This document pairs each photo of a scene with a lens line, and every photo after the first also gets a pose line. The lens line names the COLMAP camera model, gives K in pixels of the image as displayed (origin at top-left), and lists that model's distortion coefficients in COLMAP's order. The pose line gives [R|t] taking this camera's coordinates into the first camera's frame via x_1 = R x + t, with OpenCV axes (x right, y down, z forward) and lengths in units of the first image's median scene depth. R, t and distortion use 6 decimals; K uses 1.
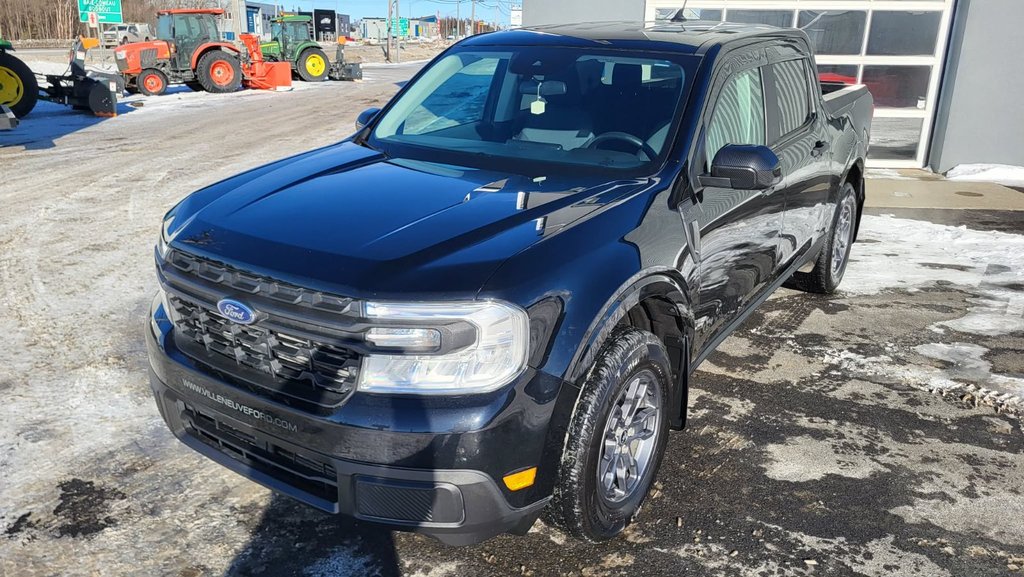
lens RADIAL K [[777.7, 0, 504.6], [0, 777.7, 286.0], [0, 0, 1]] dist [0.053806, -0.045489]
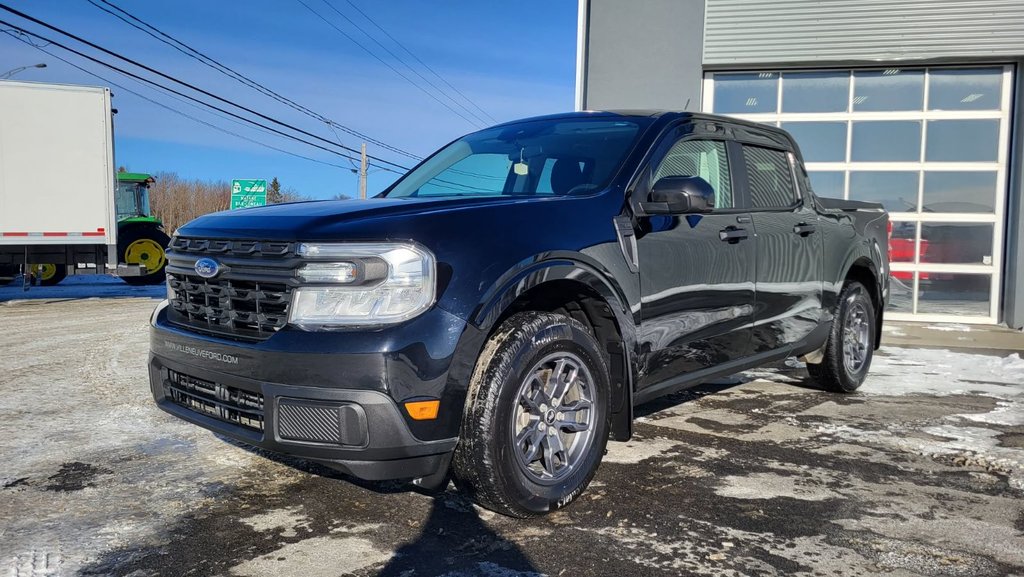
lens RADIAL K [[775.1, 0, 511.0], [0, 775.1, 279.0], [0, 0, 1]] dist [0.056675, -0.040540]
pose [[0.990552, 0.016338, -0.136160, 0.189161], [-0.052048, 0.963378, -0.263047, 0.231035], [0.126876, 0.267648, 0.955127, -0.048944]]
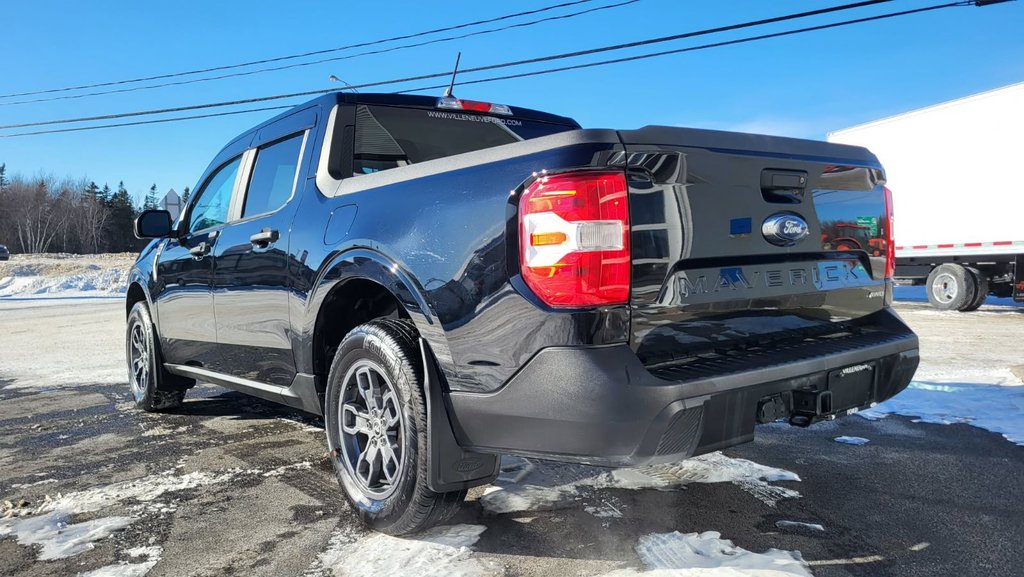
lens RADIAL K [[771.5, 0, 494.5], [0, 771.5, 289.5], [0, 0, 1]] dist [0.045954, -0.010591]
pose [[-0.305363, 0.045243, -0.951160, 1.343640], [-0.279729, 0.950537, 0.135019, -0.366725], [0.910222, 0.307297, -0.277603, 1.786212]]
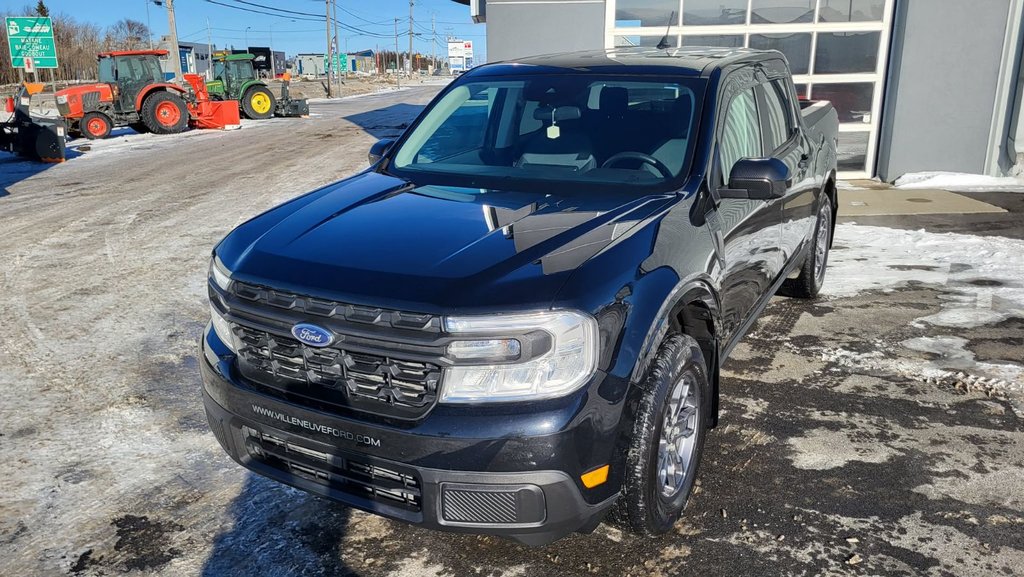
lens RADIAL K [[777.1, 0, 505.6], [0, 777.1, 290.8], [0, 0, 1]] dist [0.052434, -0.038842]
pose [[0.996370, -0.052113, 0.067314, -0.105060], [0.054117, 0.998134, -0.028289, 0.011790], [-0.065714, 0.031829, 0.997331, -0.039435]]
